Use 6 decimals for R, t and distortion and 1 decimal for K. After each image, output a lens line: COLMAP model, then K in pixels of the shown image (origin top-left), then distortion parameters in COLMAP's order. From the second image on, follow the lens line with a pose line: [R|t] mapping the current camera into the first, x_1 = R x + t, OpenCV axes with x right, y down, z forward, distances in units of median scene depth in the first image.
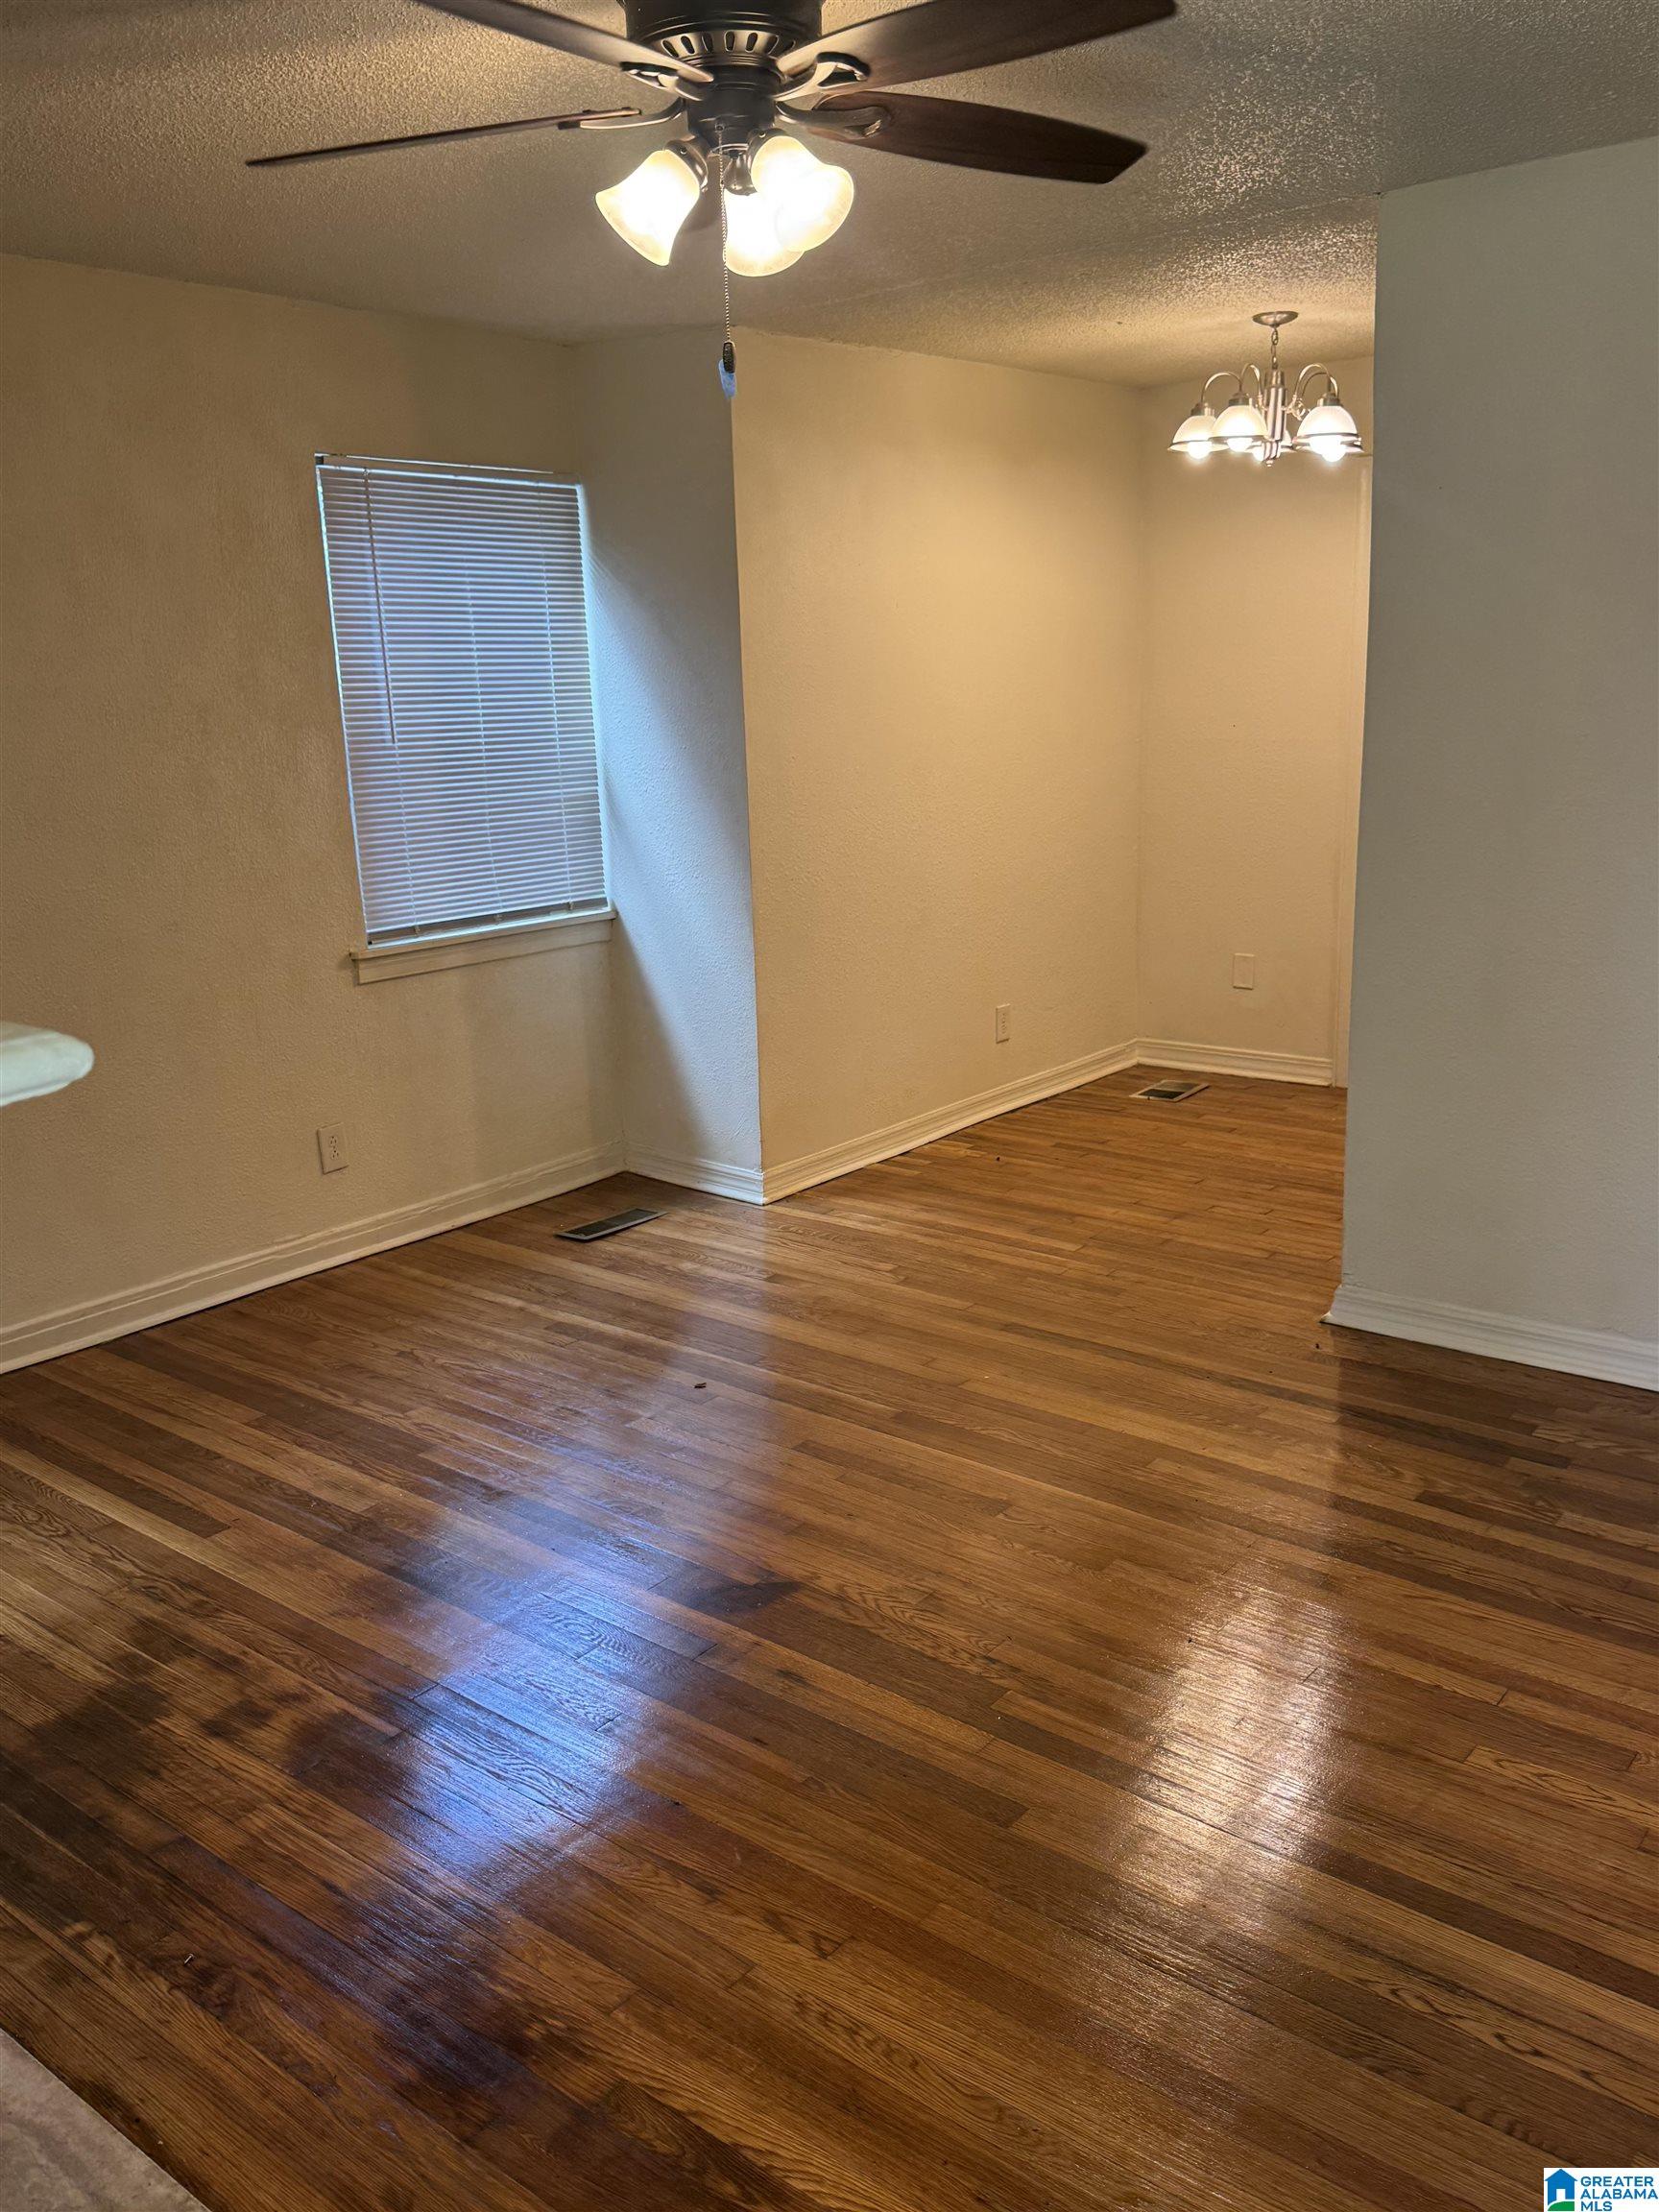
lens RADIAL K [[1787.1, 0, 829.5], [0, 1787.1, 1106.0], [0, 0, 1]] dist [0.090661, -0.145276]
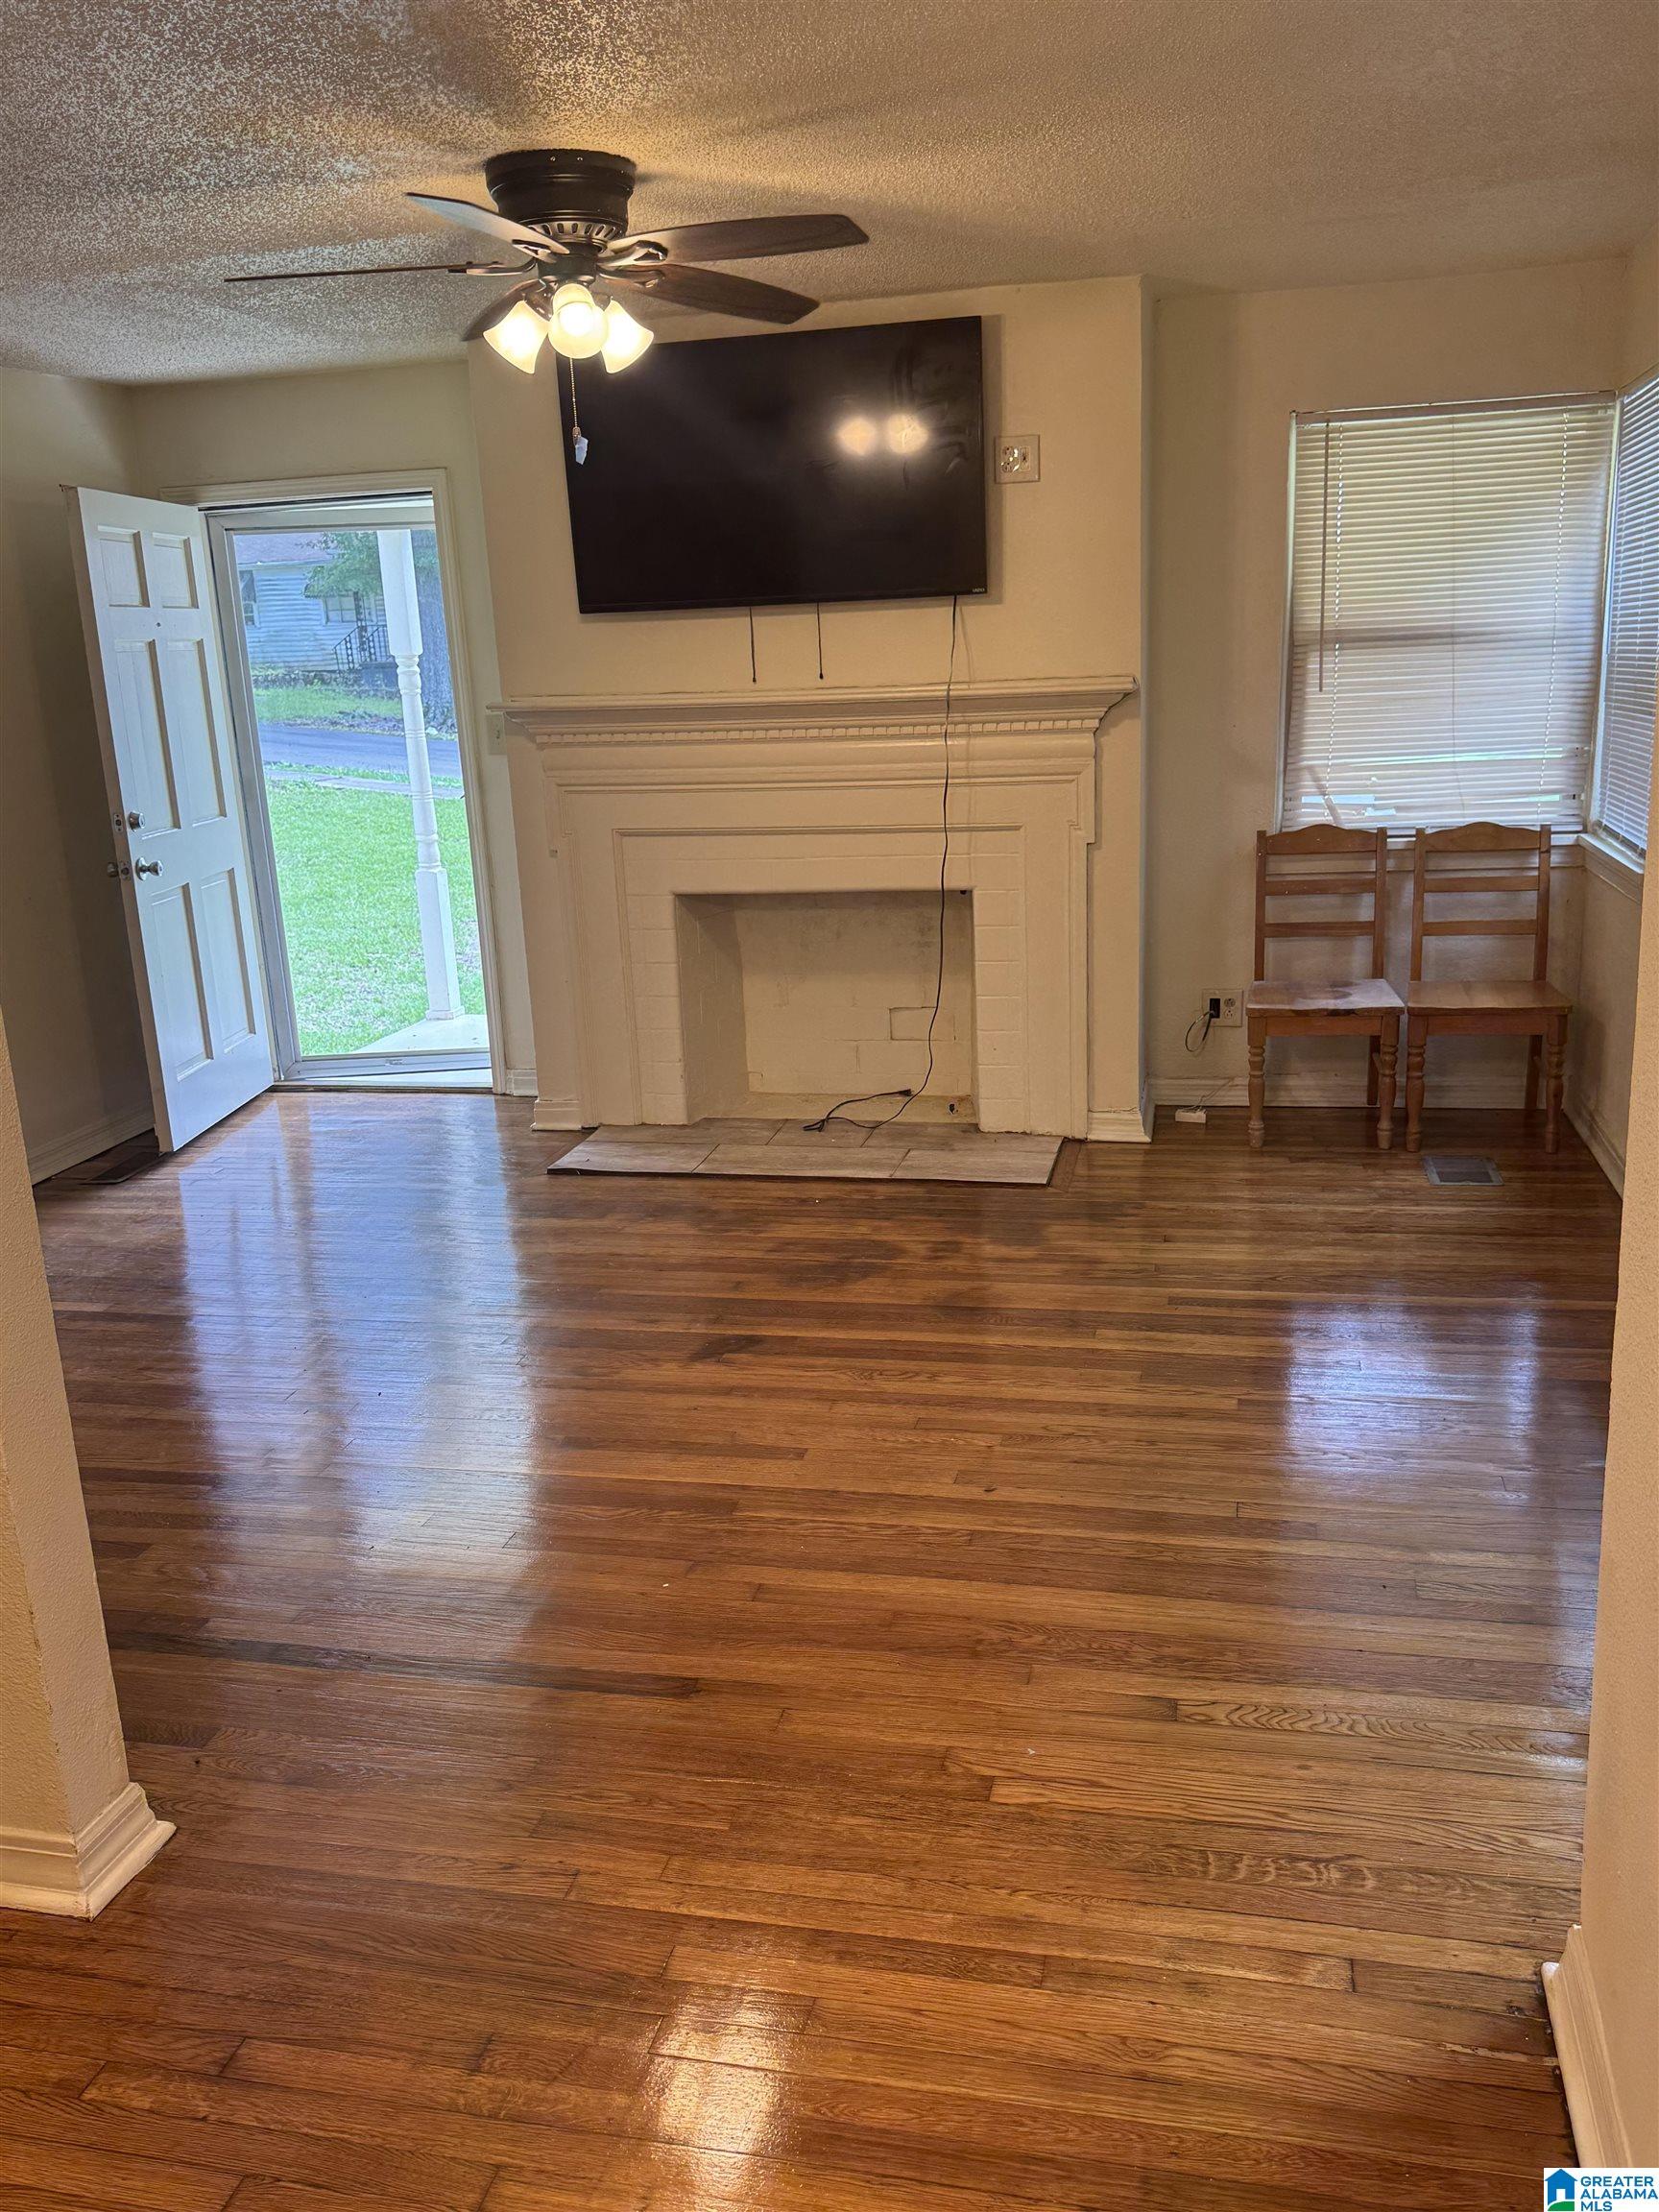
lens RADIAL K [[1787.1, 0, 829.5], [0, 1787.1, 1106.0], [0, 0, 1]] dist [0.090661, -0.145276]
pose [[-0.894692, 0.174922, -0.411010, 0.289516], [-0.037854, 0.887134, 0.459958, -0.360777], [0.445077, 0.427079, -0.787089, 1.474919]]
